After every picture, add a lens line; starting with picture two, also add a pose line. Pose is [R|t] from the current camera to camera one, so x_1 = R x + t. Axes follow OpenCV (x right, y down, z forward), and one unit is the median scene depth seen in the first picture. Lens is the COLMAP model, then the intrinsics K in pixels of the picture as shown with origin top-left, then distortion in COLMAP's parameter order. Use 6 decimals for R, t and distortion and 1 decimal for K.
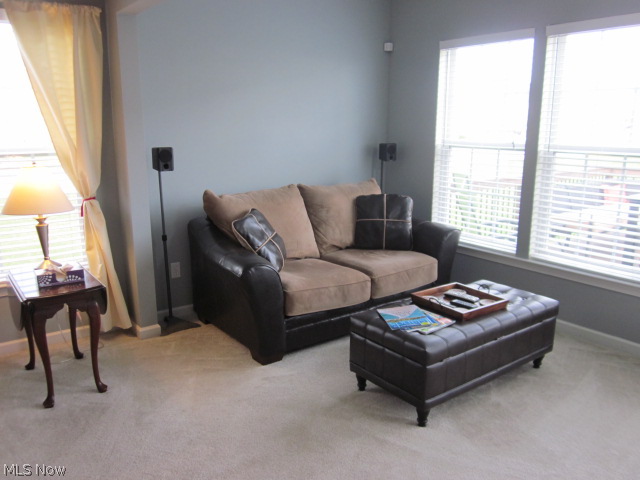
lens RADIAL K [[535.9, 0, 316.3], [0, 535.9, 241.5], [0, 0, 1]] dist [-0.031101, -0.009087]
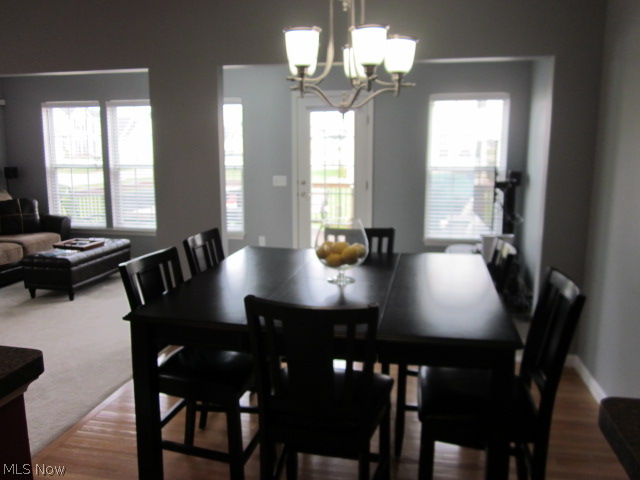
lens RADIAL K [[535.9, 0, 316.3], [0, 535.9, 240.5], [0, 0, 1]] dist [-0.031101, -0.009087]
pose [[0.737038, -0.114844, 0.666022, -0.283269], [0.144208, 0.989486, 0.011034, 0.145176], [-0.660287, 0.087913, 0.745850, -0.744221]]
